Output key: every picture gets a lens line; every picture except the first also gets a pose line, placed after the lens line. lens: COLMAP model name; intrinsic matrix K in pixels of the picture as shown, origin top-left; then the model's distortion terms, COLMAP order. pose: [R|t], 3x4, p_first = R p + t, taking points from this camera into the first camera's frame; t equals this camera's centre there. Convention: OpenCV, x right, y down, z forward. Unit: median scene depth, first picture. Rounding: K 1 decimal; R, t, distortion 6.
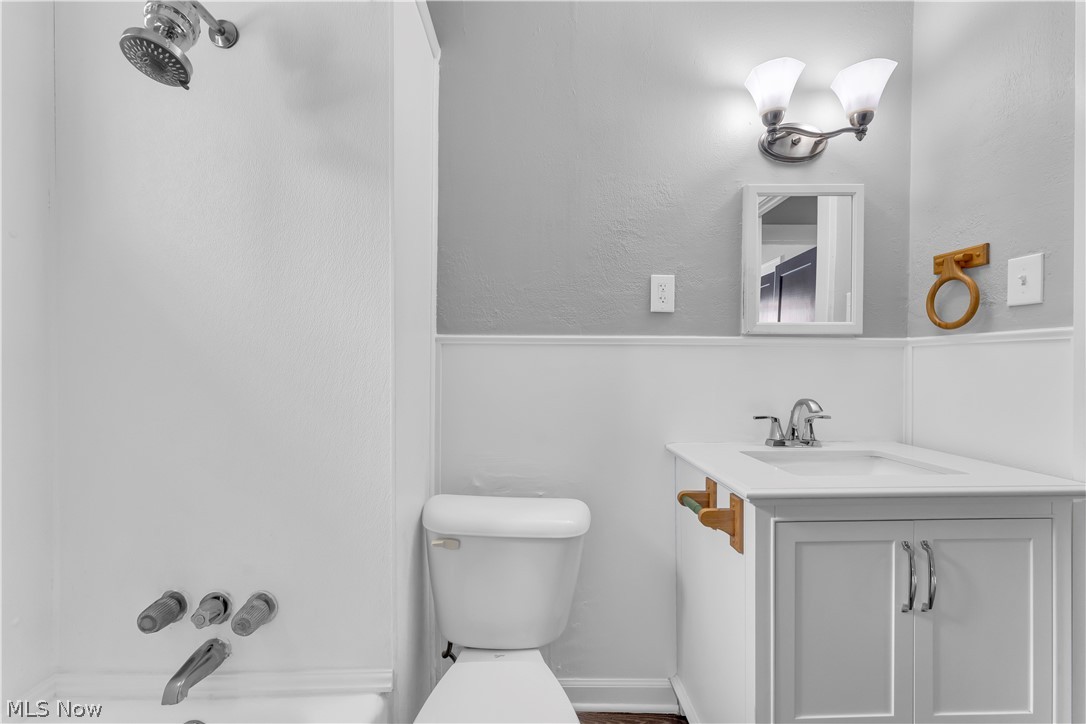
lens RADIAL K [[441.7, 0, 544.8], [0, 441.7, 363.8], [0, 0, 1]] dist [-0.006719, 0.000533]
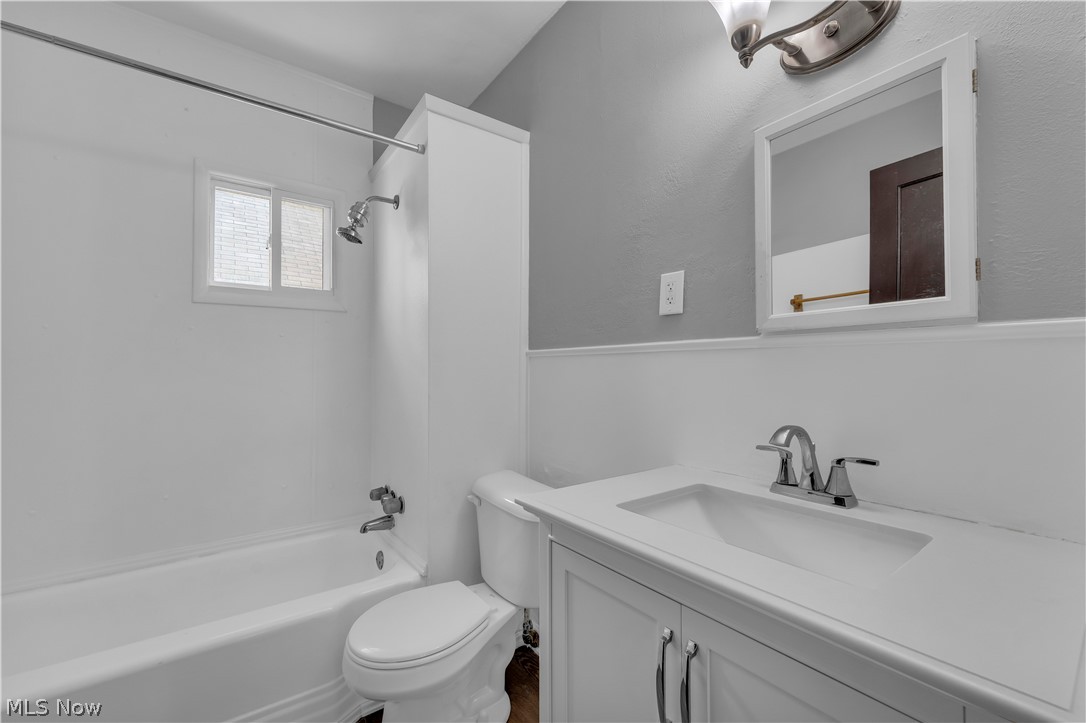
lens RADIAL K [[441.7, 0, 549.1], [0, 441.7, 364.9], [0, 0, 1]] dist [-0.006719, 0.000533]
pose [[0.585809, -0.011221, -0.810371, 0.841802], [-0.003531, 0.999859, -0.016398, -0.000508], [0.810441, 0.012467, 0.585687, 0.285221]]
